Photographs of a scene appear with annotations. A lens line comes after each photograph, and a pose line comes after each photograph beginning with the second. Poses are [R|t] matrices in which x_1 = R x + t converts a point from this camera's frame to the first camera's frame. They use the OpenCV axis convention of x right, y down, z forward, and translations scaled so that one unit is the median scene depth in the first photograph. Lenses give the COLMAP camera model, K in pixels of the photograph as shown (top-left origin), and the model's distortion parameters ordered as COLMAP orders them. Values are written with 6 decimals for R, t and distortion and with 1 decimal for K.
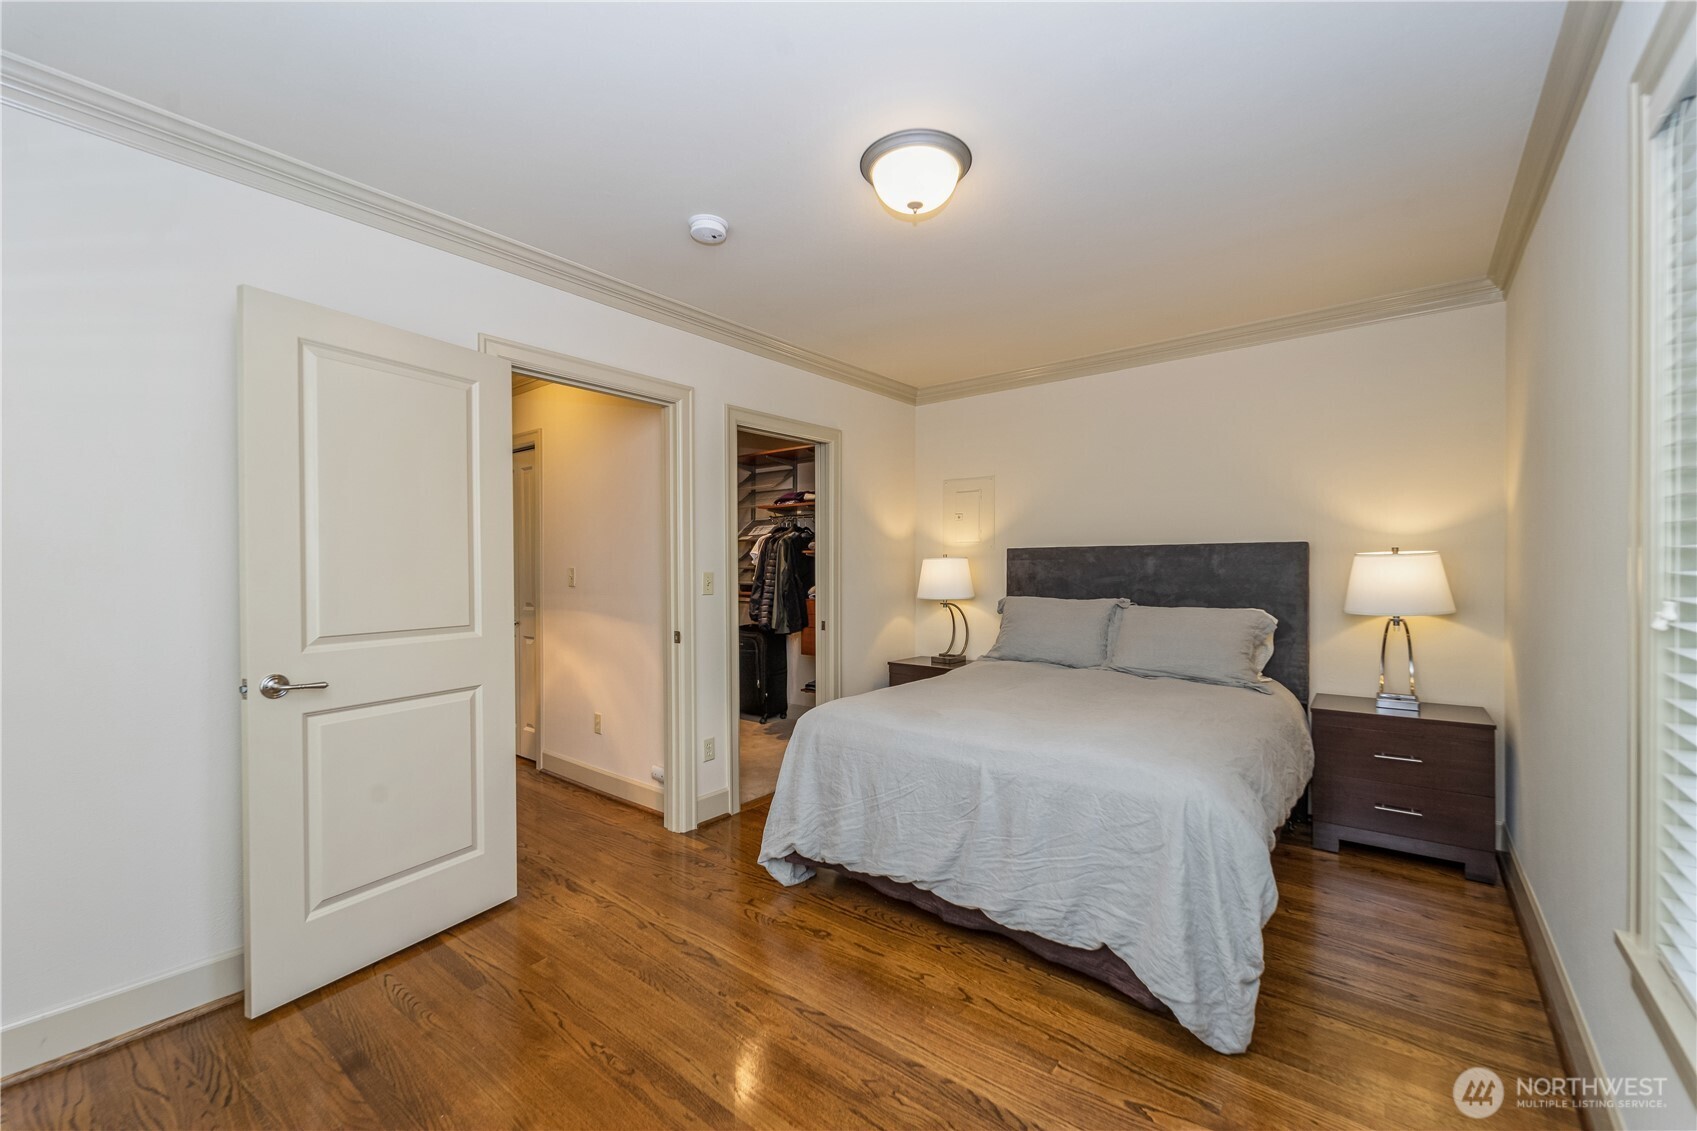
lens RADIAL K [[687.7, 0, 844.1], [0, 687.7, 565.7], [0, 0, 1]] dist [-0.000177, 0.000143]
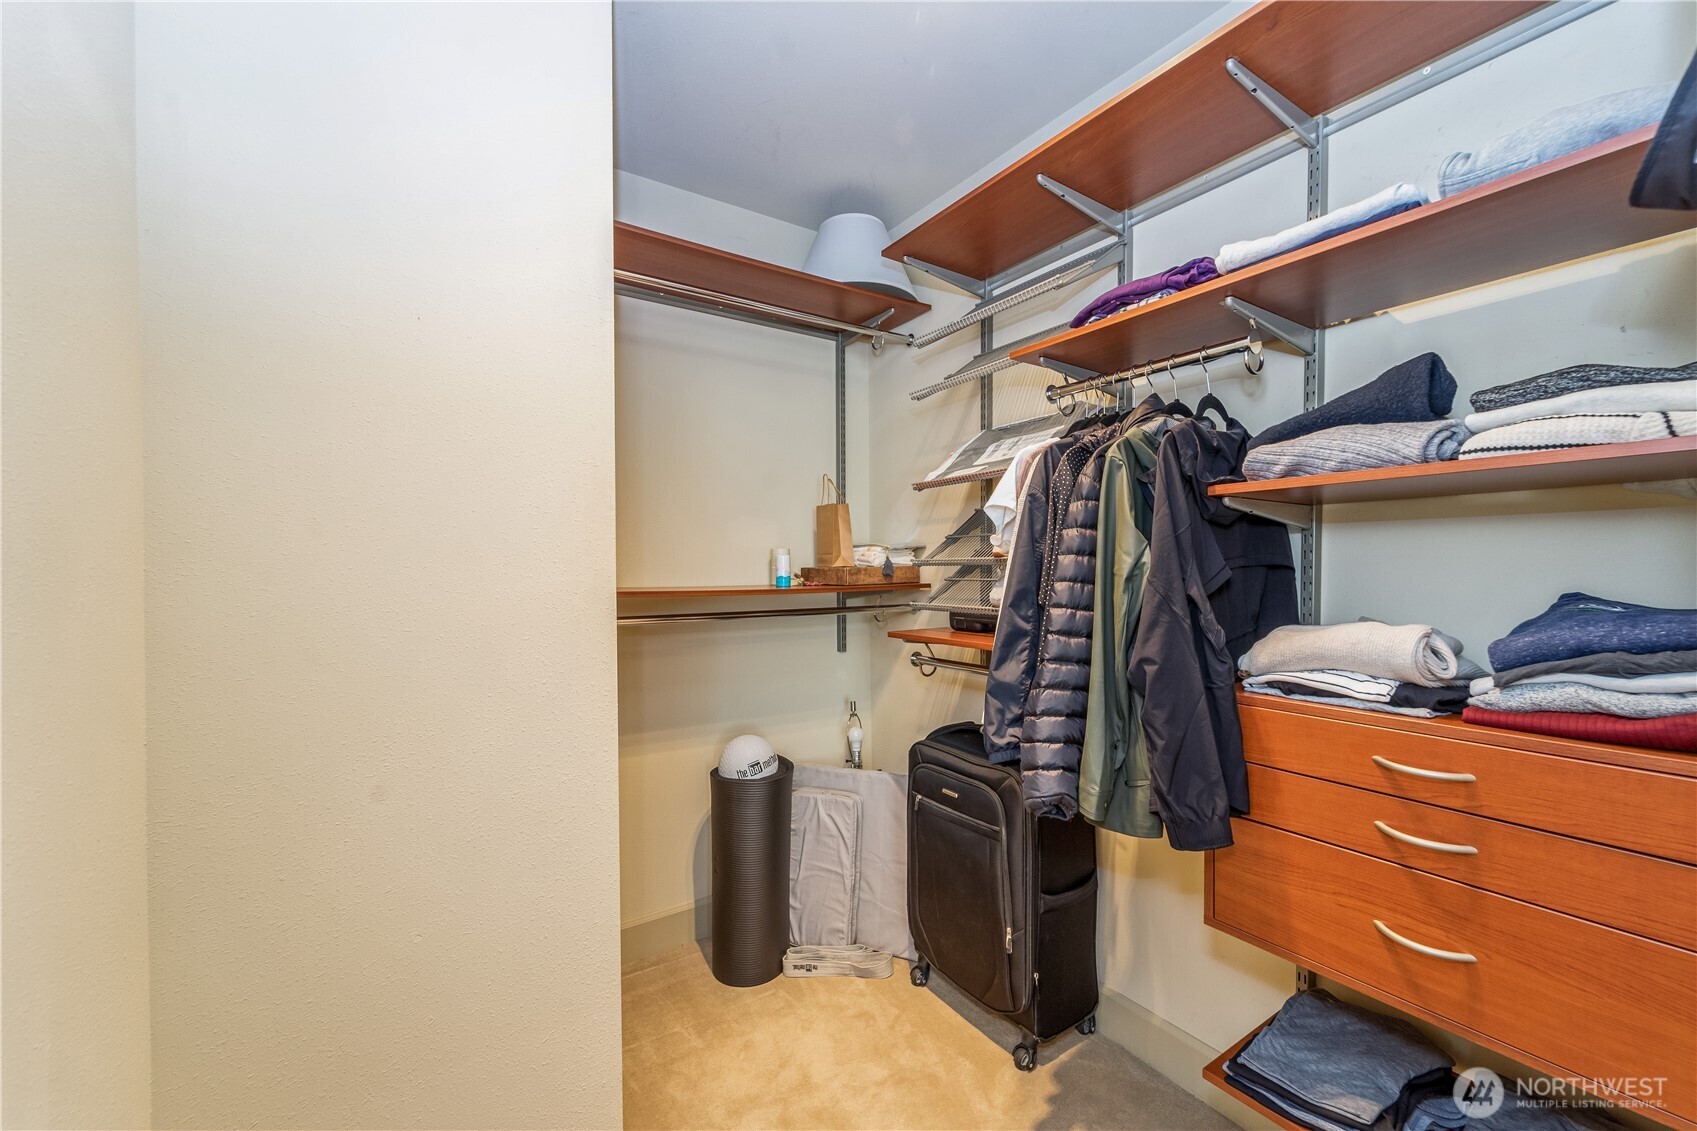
lens RADIAL K [[687.7, 0, 850.0], [0, 687.7, 567.8], [0, 0, 1]] dist [-0.000177, 0.000143]
pose [[0.955054, -0.004976, -0.296390, -0.108018], [0.007055, 0.999957, 0.005945, 0.003821], [0.296348, -0.007769, 0.955048, 0.728458]]
